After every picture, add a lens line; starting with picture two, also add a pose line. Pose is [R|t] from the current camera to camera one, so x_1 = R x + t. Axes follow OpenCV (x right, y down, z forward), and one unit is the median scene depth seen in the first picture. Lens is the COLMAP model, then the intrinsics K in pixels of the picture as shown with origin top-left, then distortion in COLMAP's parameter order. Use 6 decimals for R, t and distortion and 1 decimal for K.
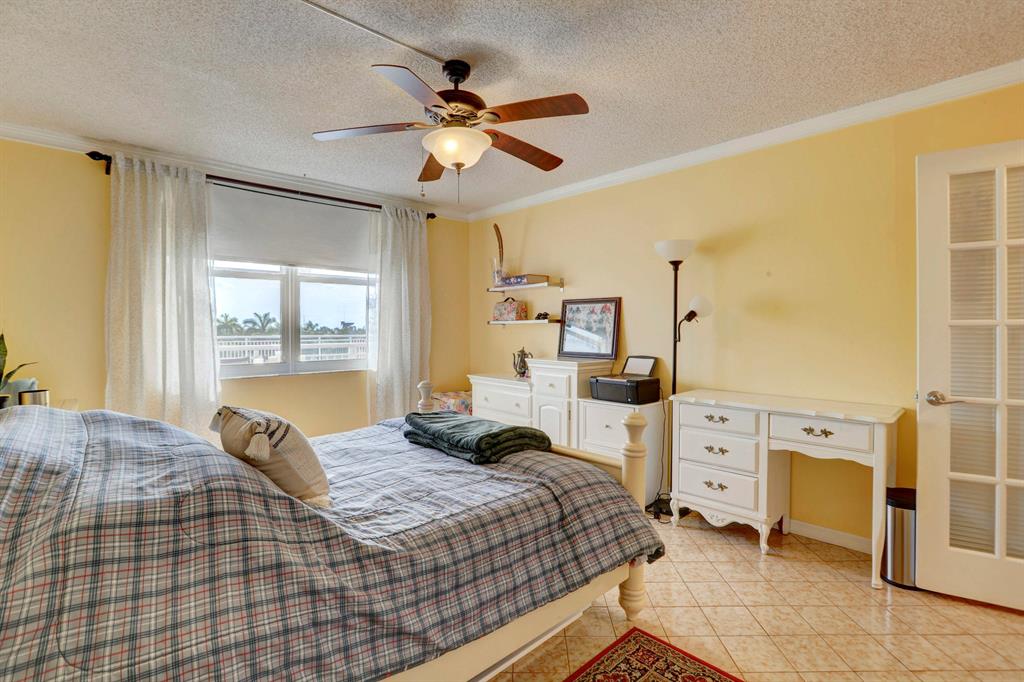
lens RADIAL K [[485.1, 0, 515.2], [0, 485.1, 330.5], [0, 0, 1]] dist [-0.044833, 0.012237]
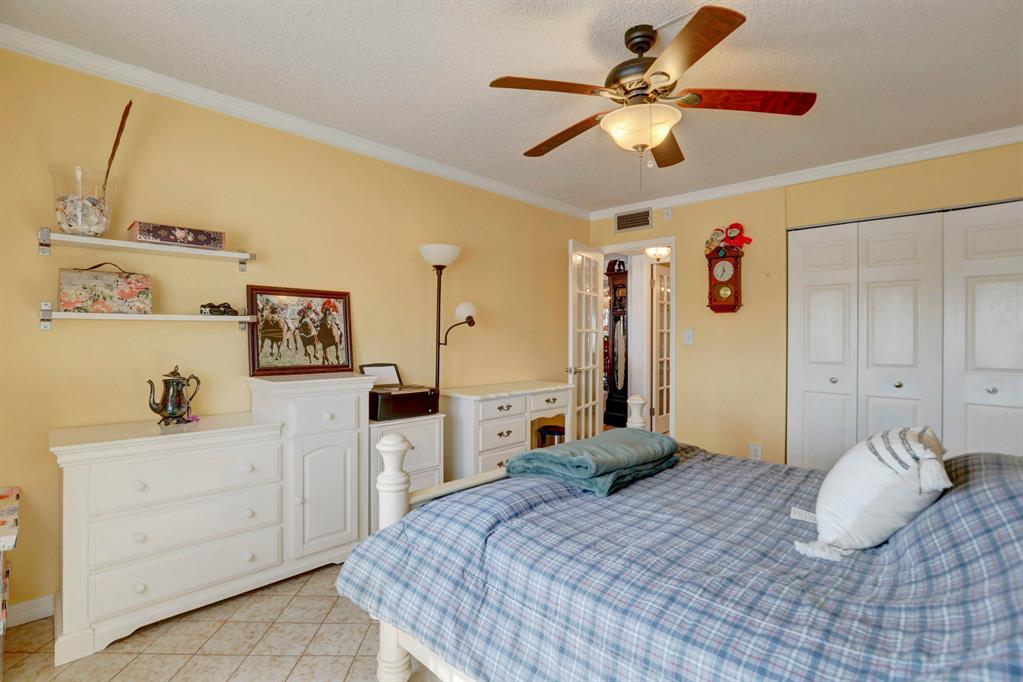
lens RADIAL K [[484.6, 0, 510.6], [0, 484.6, 342.8], [0, 0, 1]] dist [-0.044833, 0.012237]
pose [[-0.041837, -0.012188, 0.999050, -0.575749], [0.005913, 0.999905, 0.012446, 0.005063], [-0.999107, 0.006428, -0.041761, 0.756374]]
